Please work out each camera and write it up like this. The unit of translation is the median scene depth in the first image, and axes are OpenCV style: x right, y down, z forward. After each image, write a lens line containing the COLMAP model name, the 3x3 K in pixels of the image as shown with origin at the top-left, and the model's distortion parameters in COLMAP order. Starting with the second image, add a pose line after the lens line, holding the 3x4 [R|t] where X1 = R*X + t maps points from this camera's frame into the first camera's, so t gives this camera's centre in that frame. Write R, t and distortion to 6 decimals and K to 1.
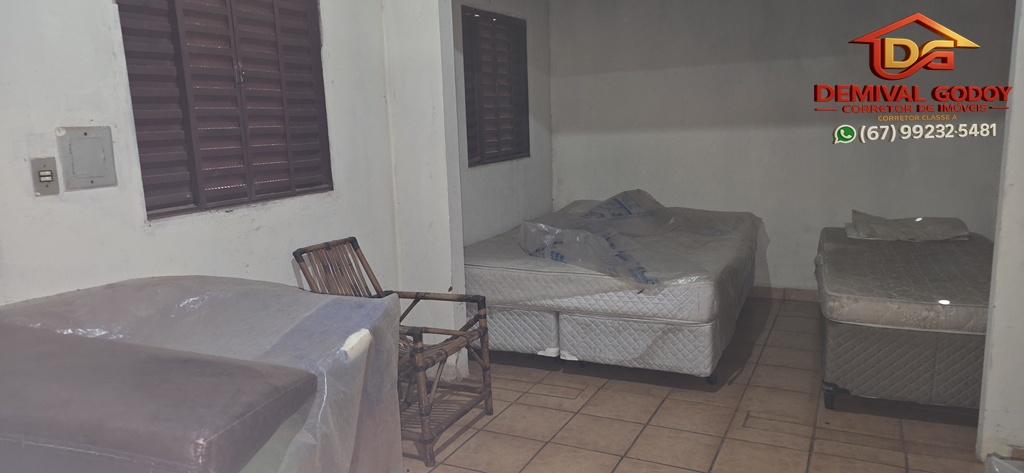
lens RADIAL K [[676.4, 0, 512.0], [0, 676.4, 236.5], [0, 0, 1]] dist [0.000680, 0.000238]
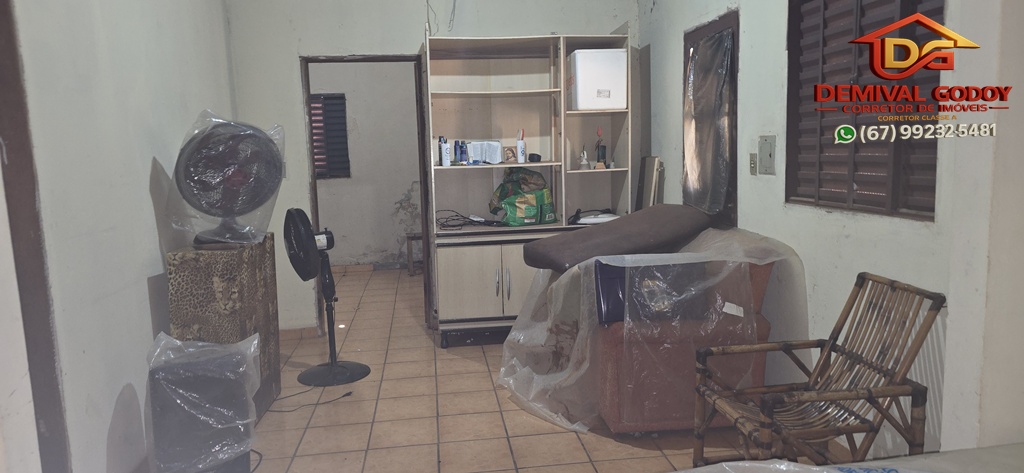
lens RADIAL K [[676.4, 0, 512.0], [0, 676.4, 236.5], [0, 0, 1]] dist [0.000680, 0.000238]
pose [[-0.820684, 0.135748, -0.555023, 0.709941], [-0.034441, 0.957849, 0.285198, -0.336159], [0.570344, 0.253173, -0.781416, 1.790275]]
